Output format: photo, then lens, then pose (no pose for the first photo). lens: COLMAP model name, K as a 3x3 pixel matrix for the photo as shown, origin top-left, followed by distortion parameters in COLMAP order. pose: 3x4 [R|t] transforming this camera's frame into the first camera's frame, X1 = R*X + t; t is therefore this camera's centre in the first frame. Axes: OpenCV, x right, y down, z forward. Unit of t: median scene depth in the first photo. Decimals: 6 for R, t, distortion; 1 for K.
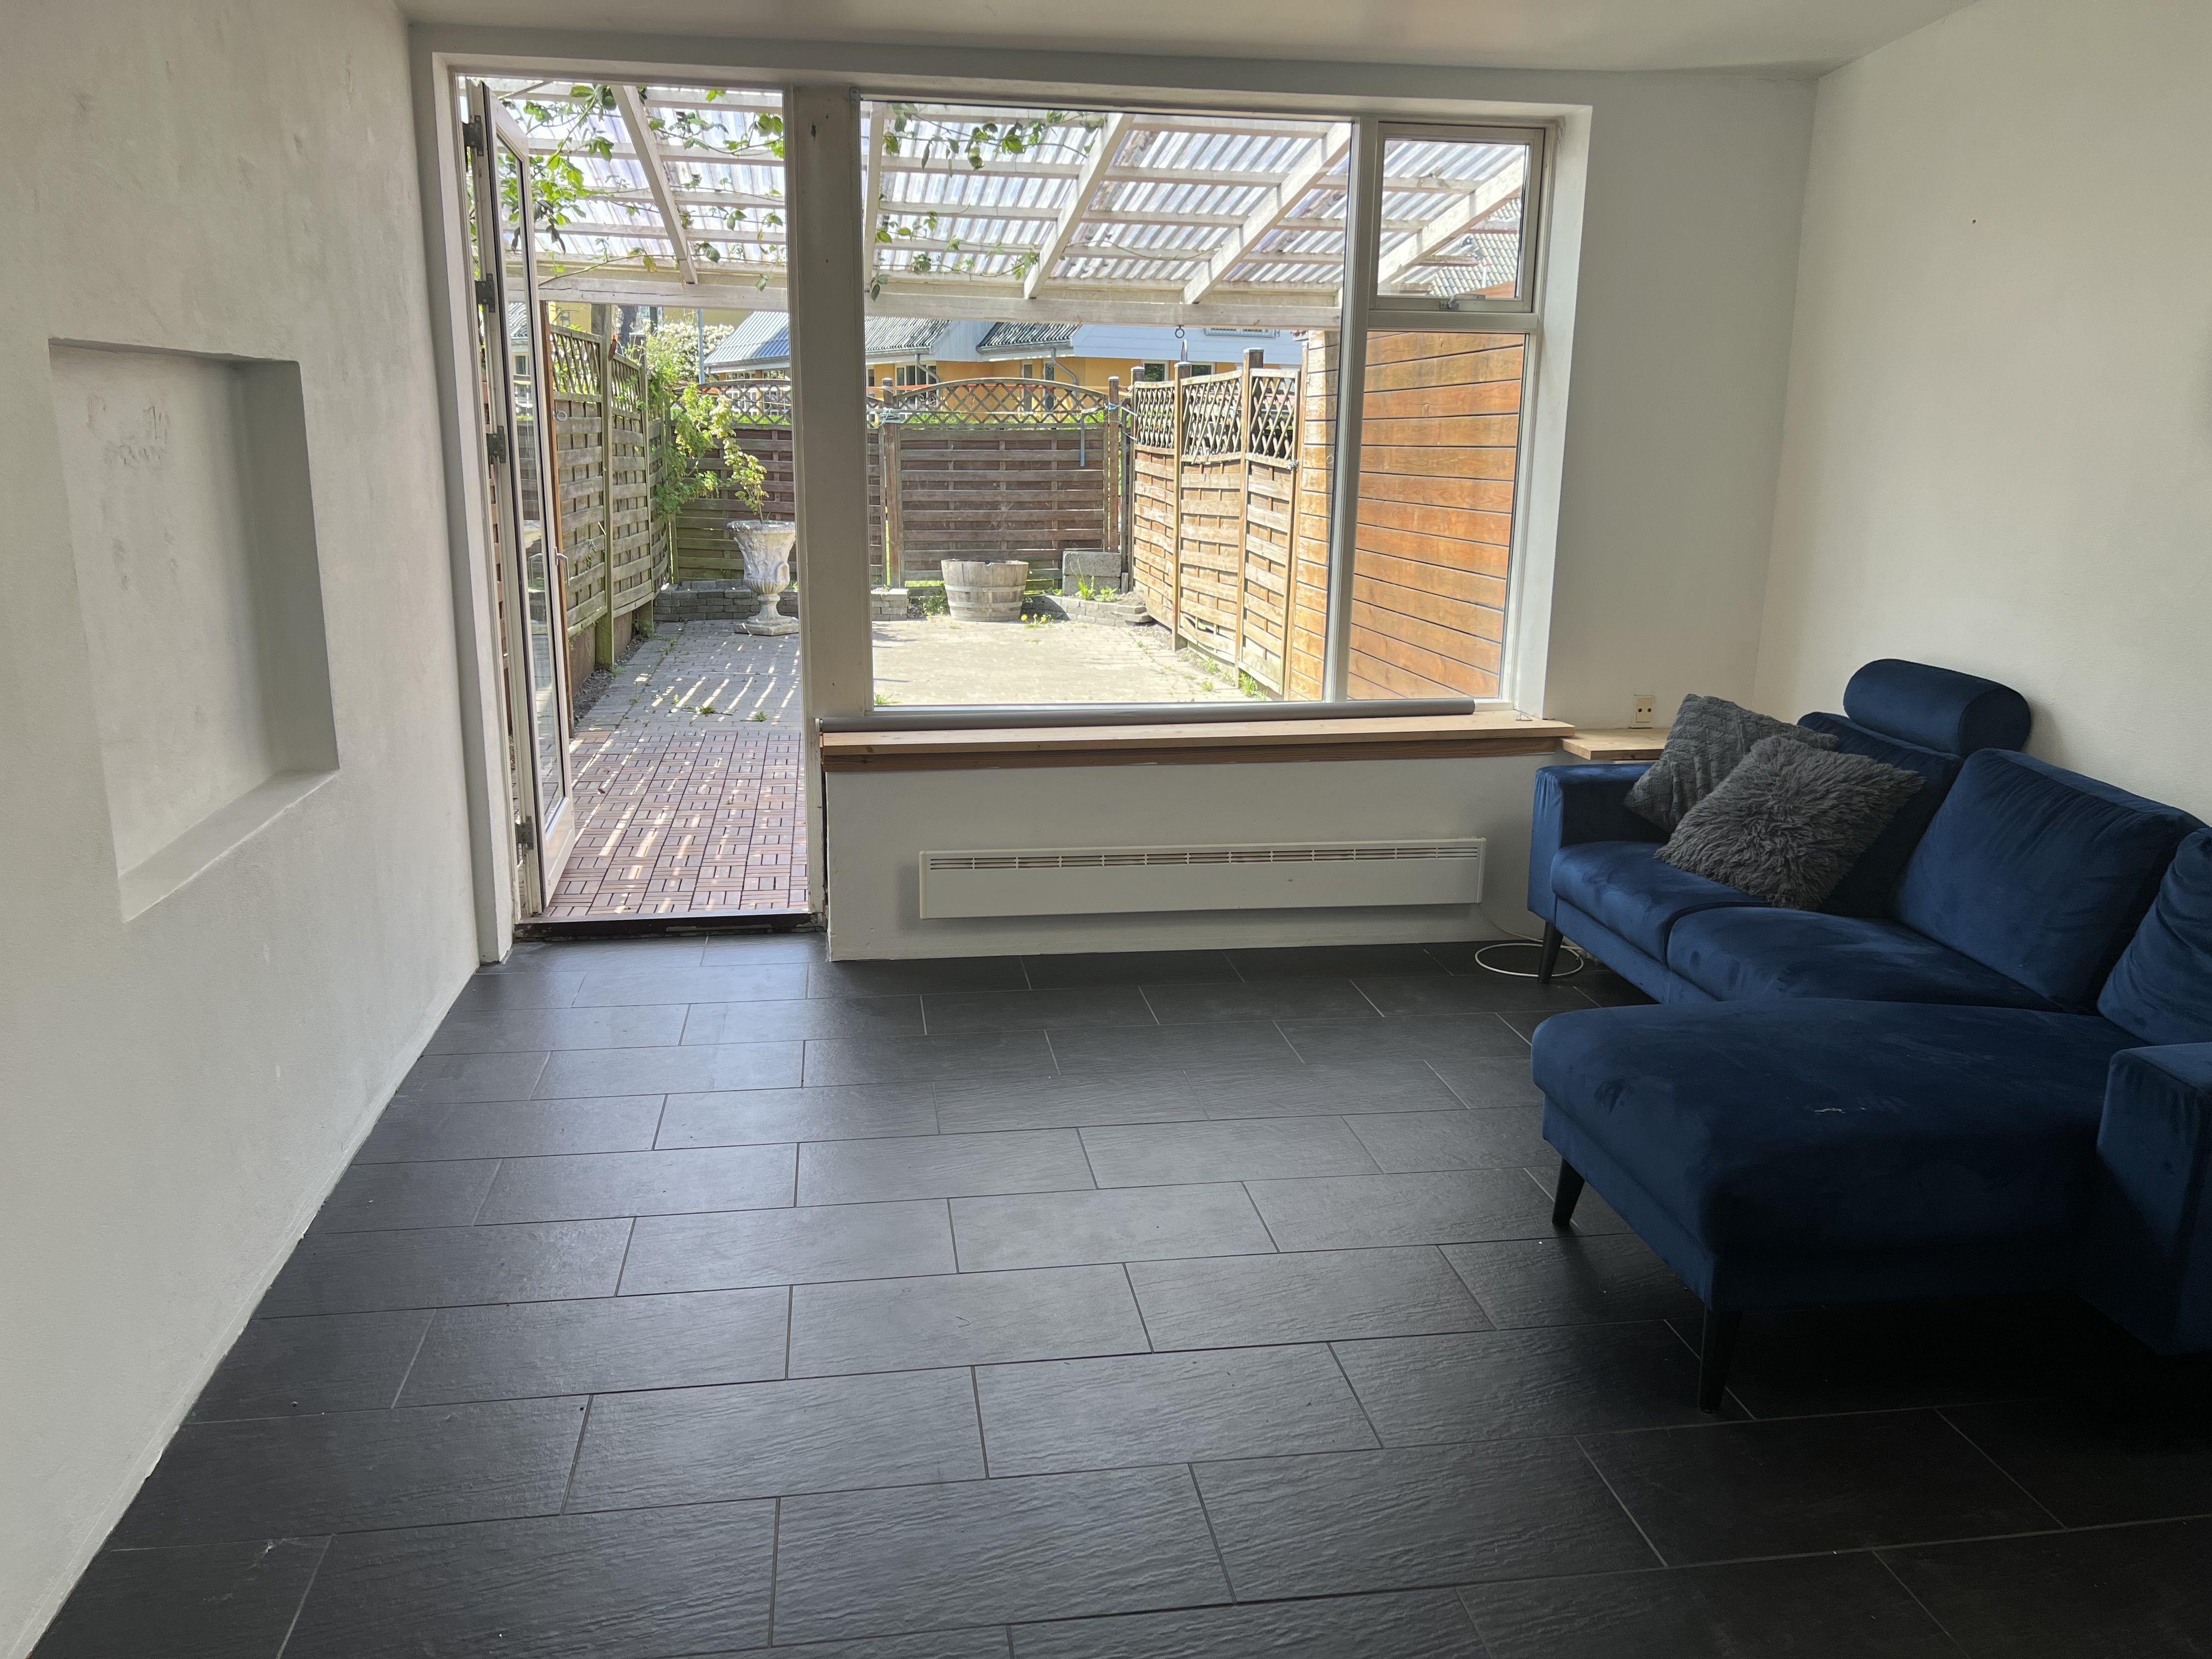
lens RADIAL K [[1647.0, 0, 1111.4], [0, 1647.0, 846.9], [0, 0, 1]] dist [0.006987, -0.033565]
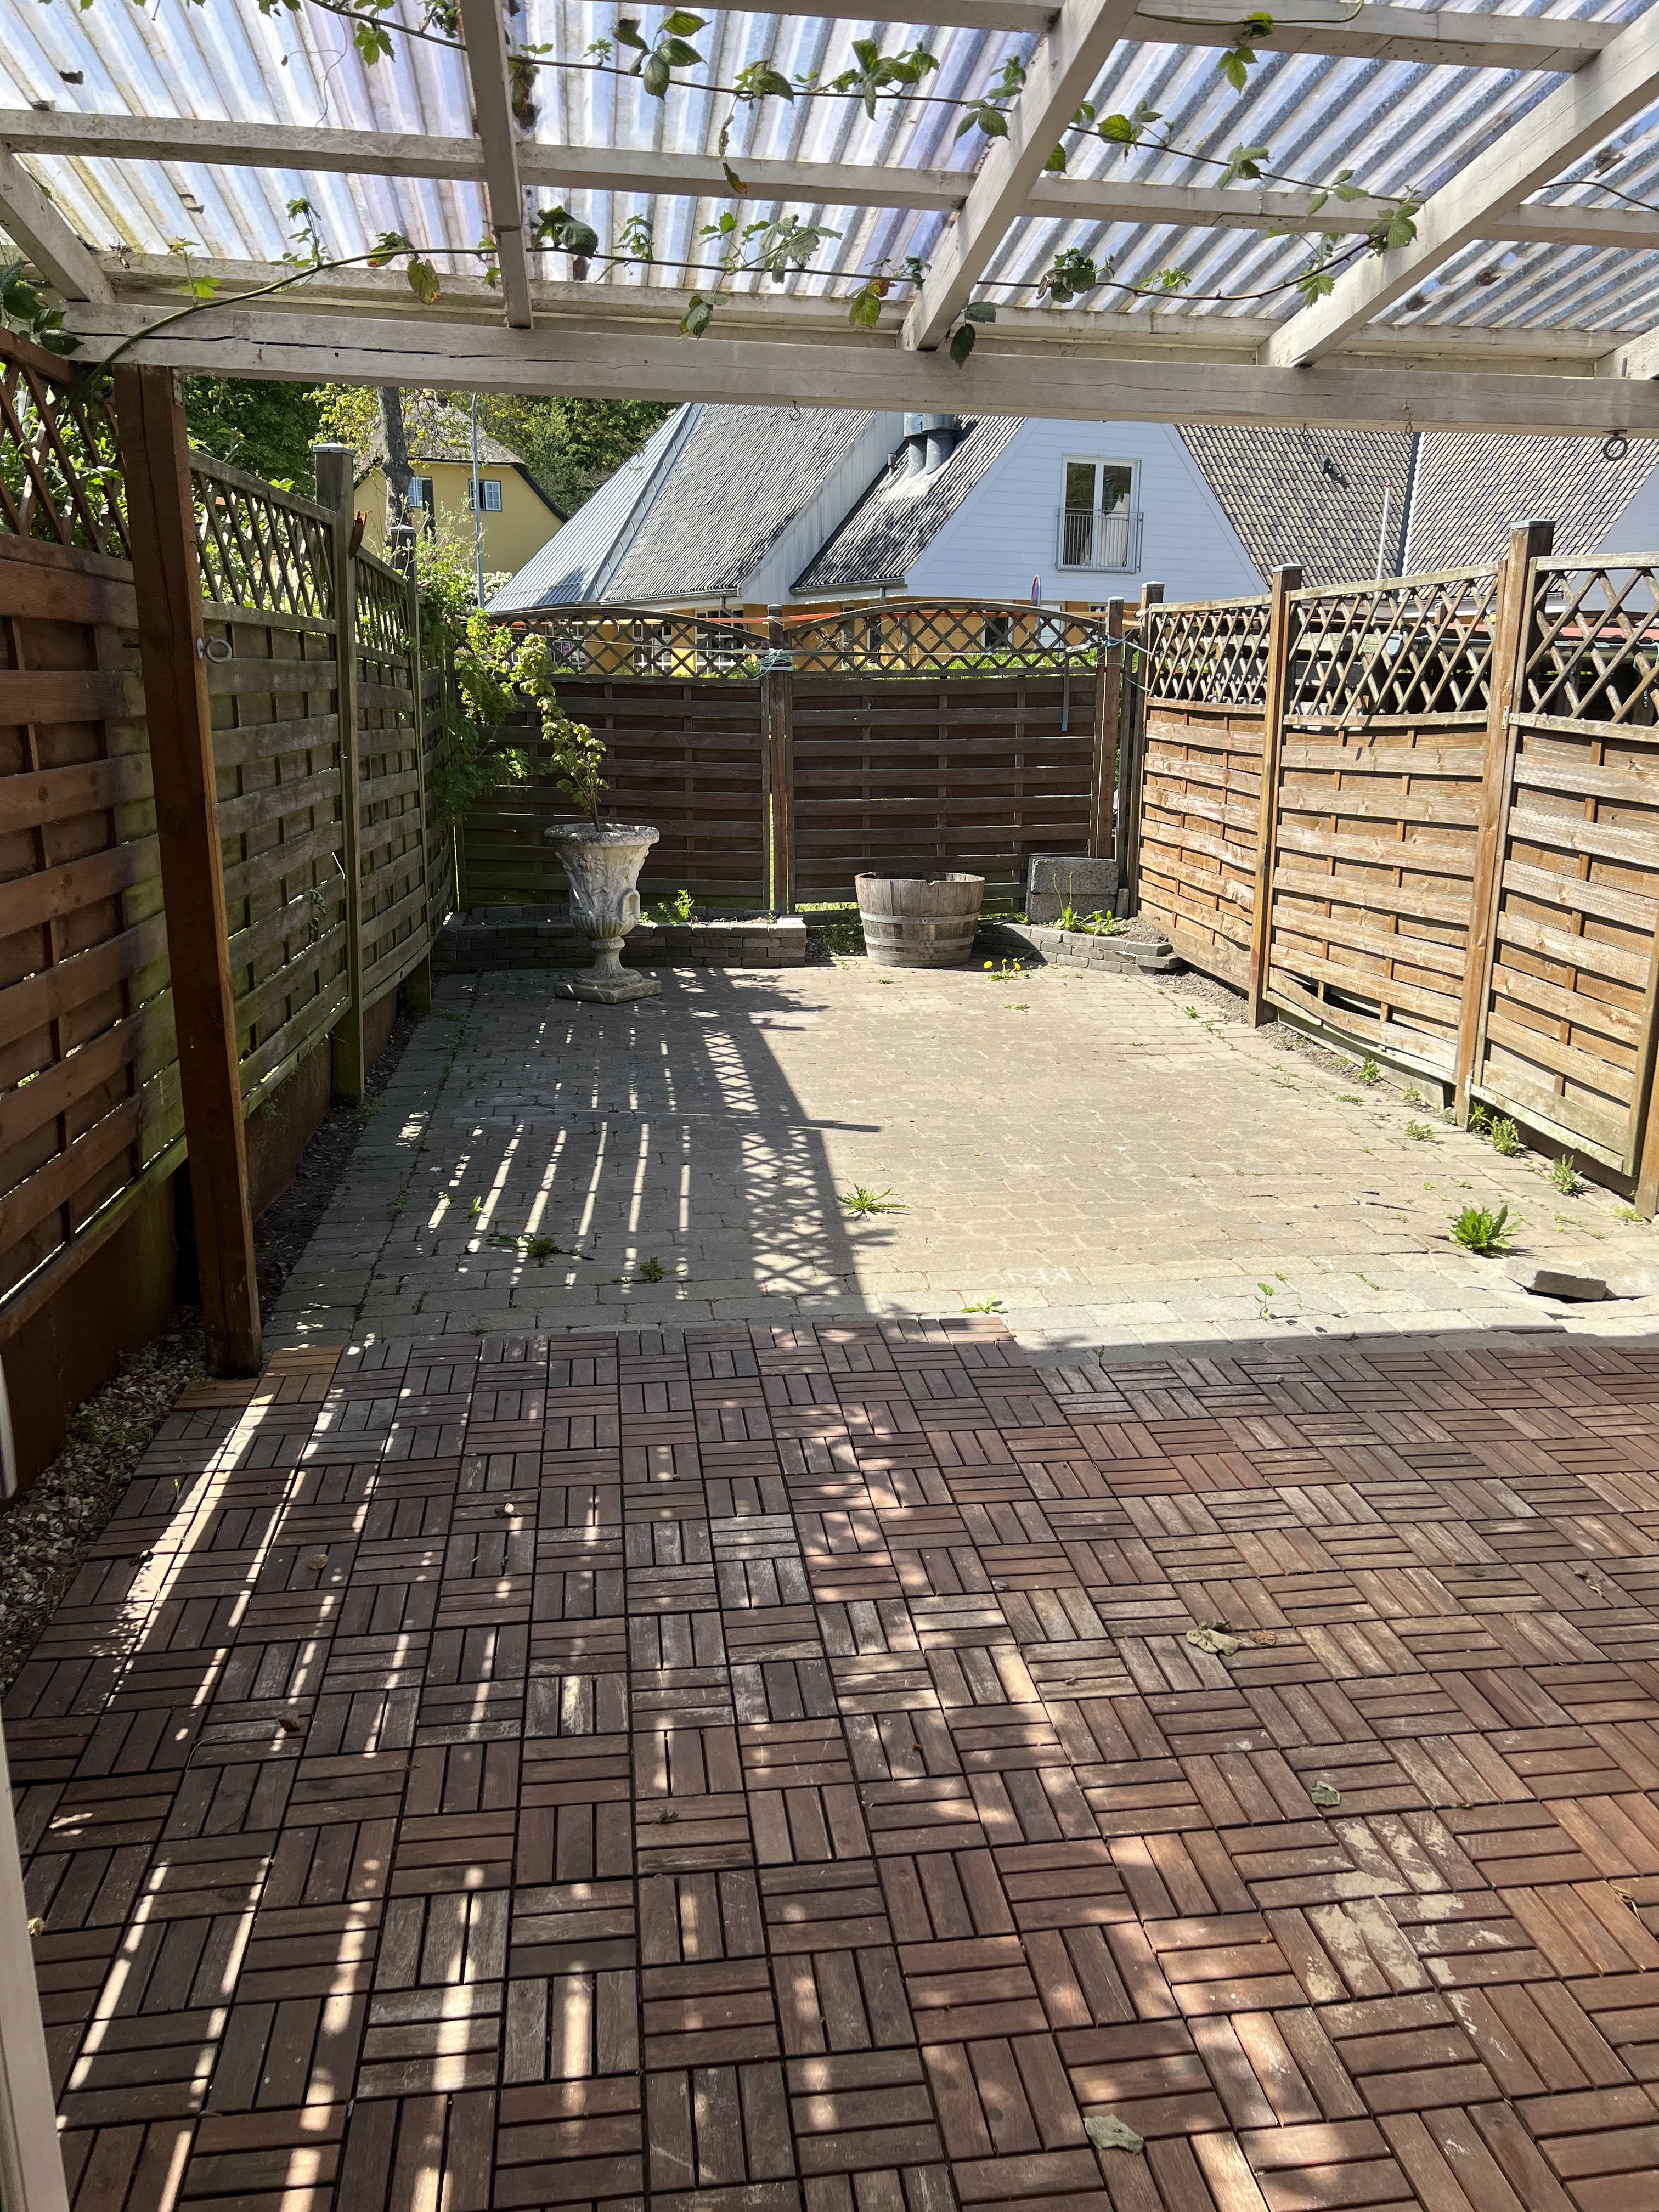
lens RADIAL K [[1647.0, 0, 823.5], [0, 1647.0, 1096.8], [0, 0, 1]] dist [0.006987, -0.033565]
pose [[0.999381, -0.004588, -0.034888, -0.101496], [0.004534, 0.999988, -0.001611, -0.090155], [0.034895, 0.001452, 0.999390, 0.360470]]
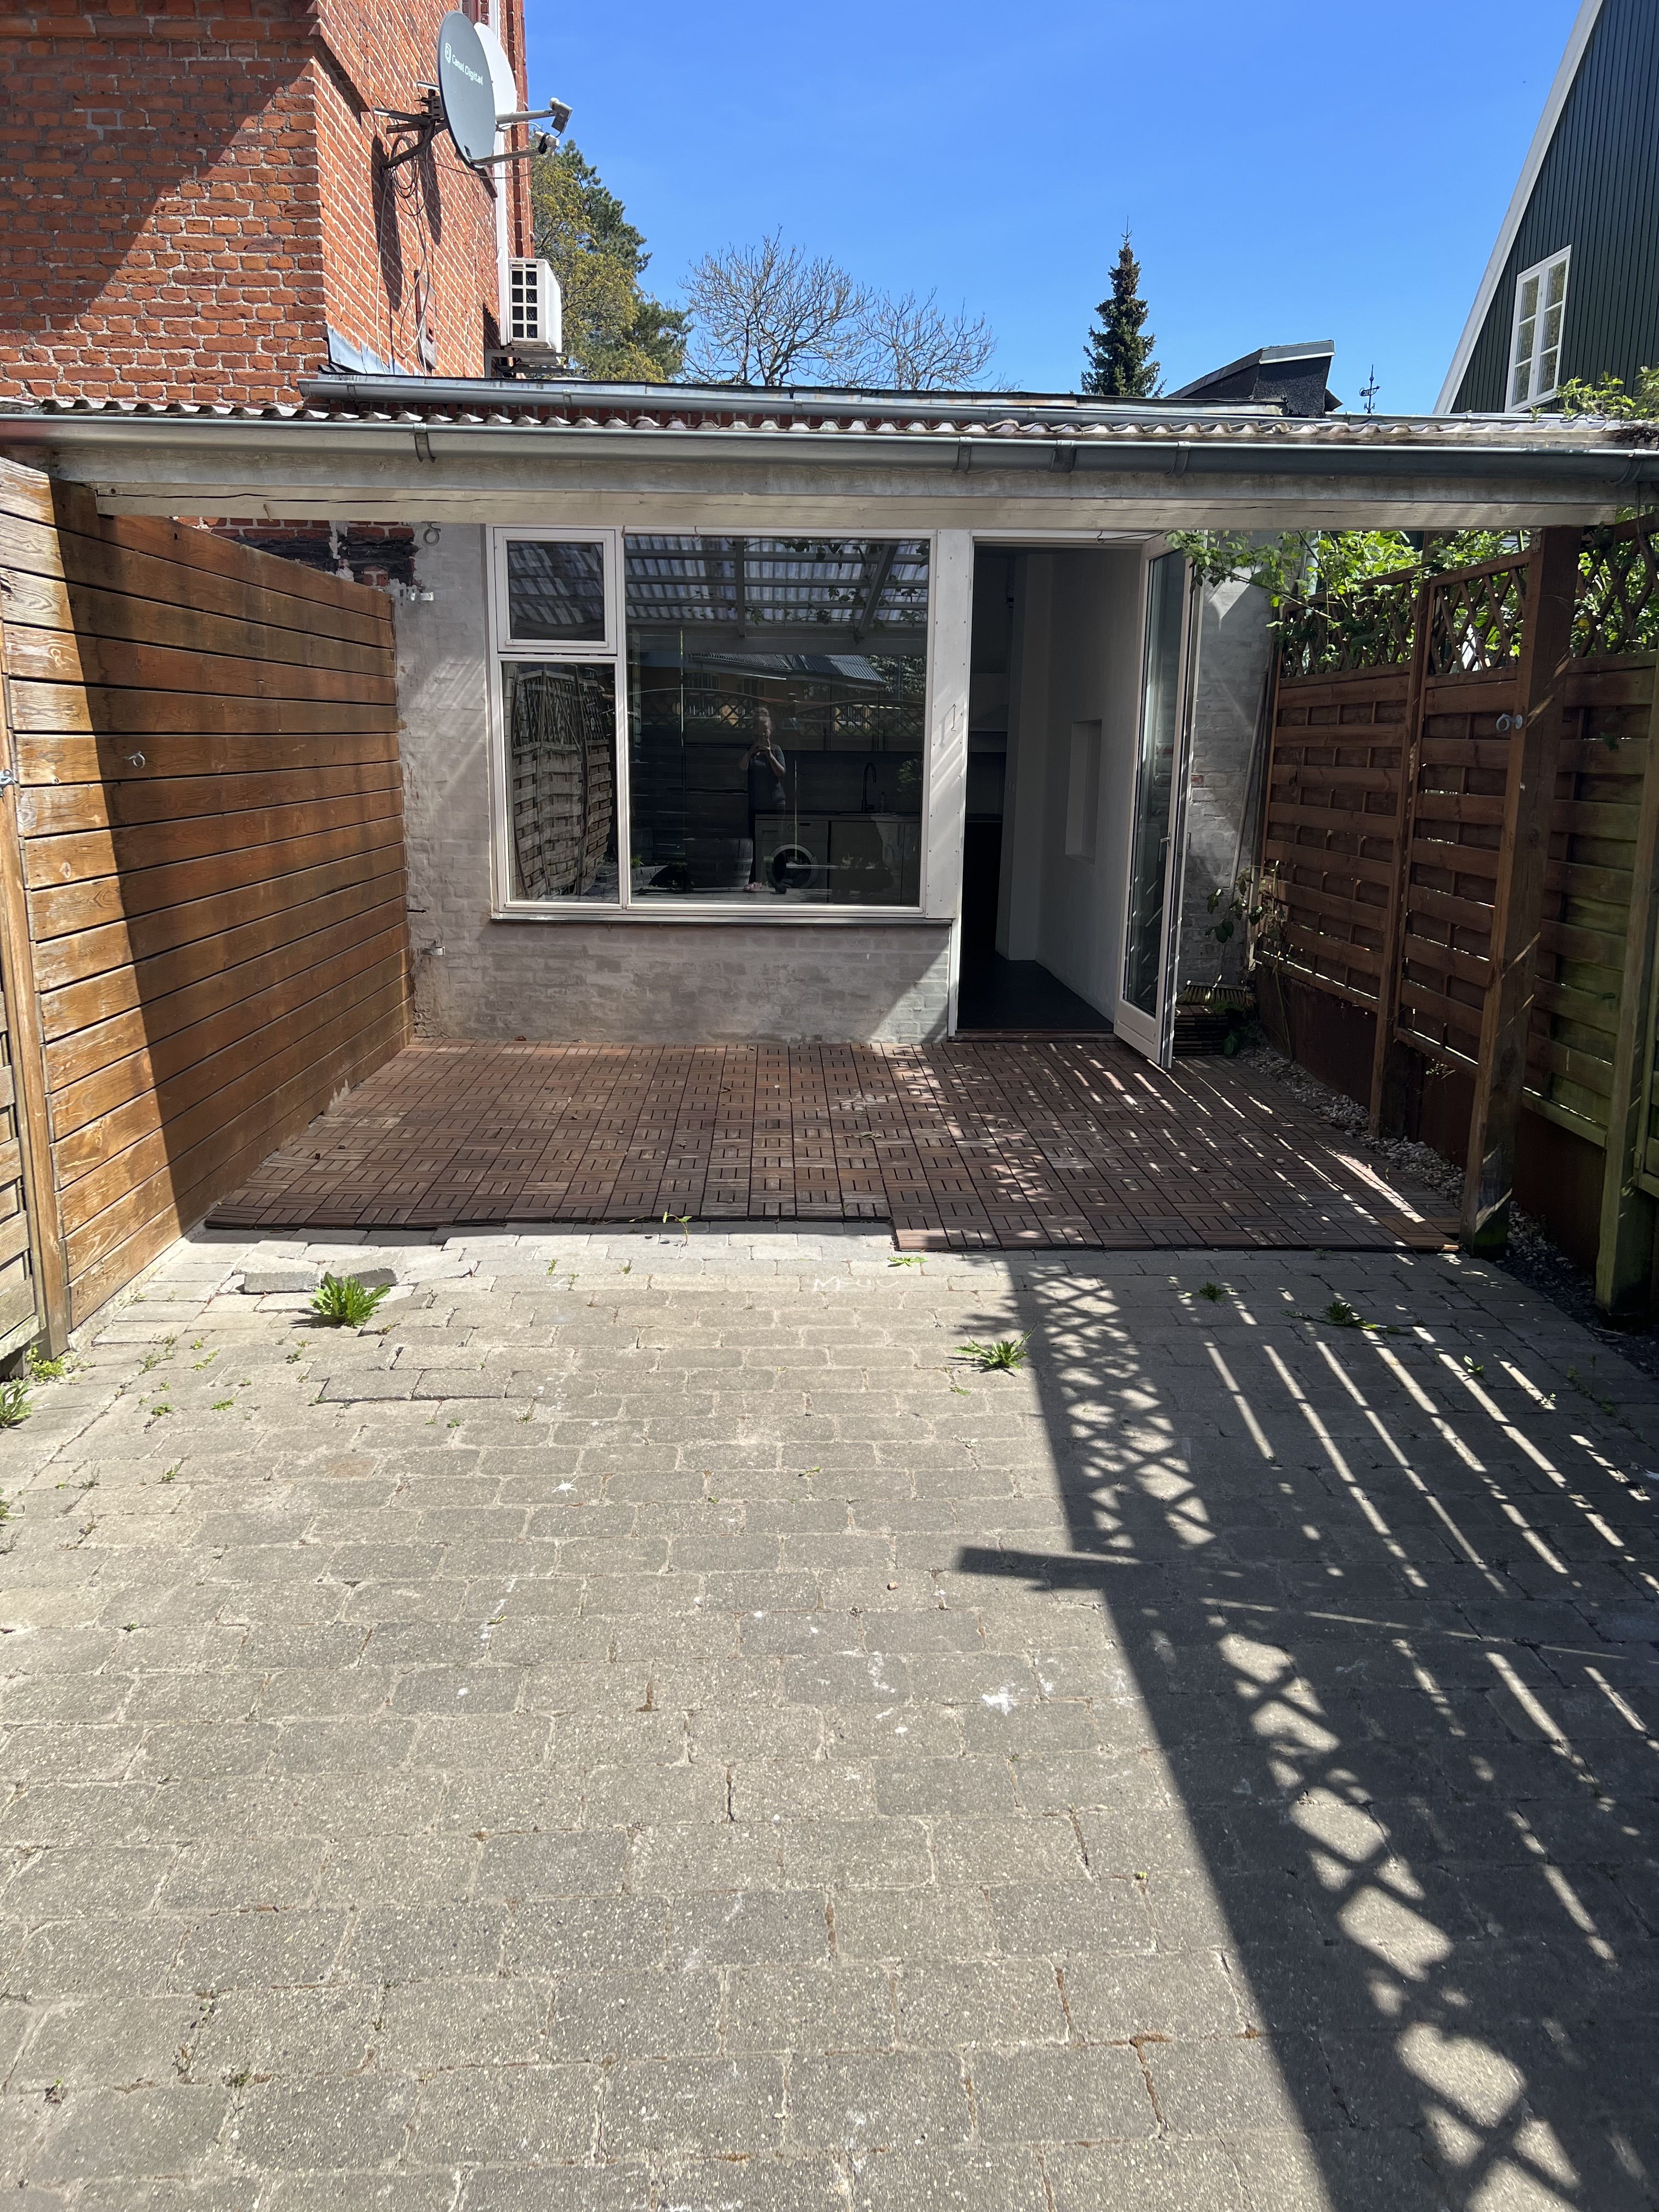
lens RADIAL K [[1647.0, 0, 822.5], [0, 1647.0, 1107.0], [0, 0, 1]] dist [0.006987, -0.033565]
pose [[-0.990185, -0.053623, 0.129069, -0.109188], [0.009089, 0.896812, 0.442318, -0.244383], [-0.139469, 0.439149, -0.887523, 0.987929]]
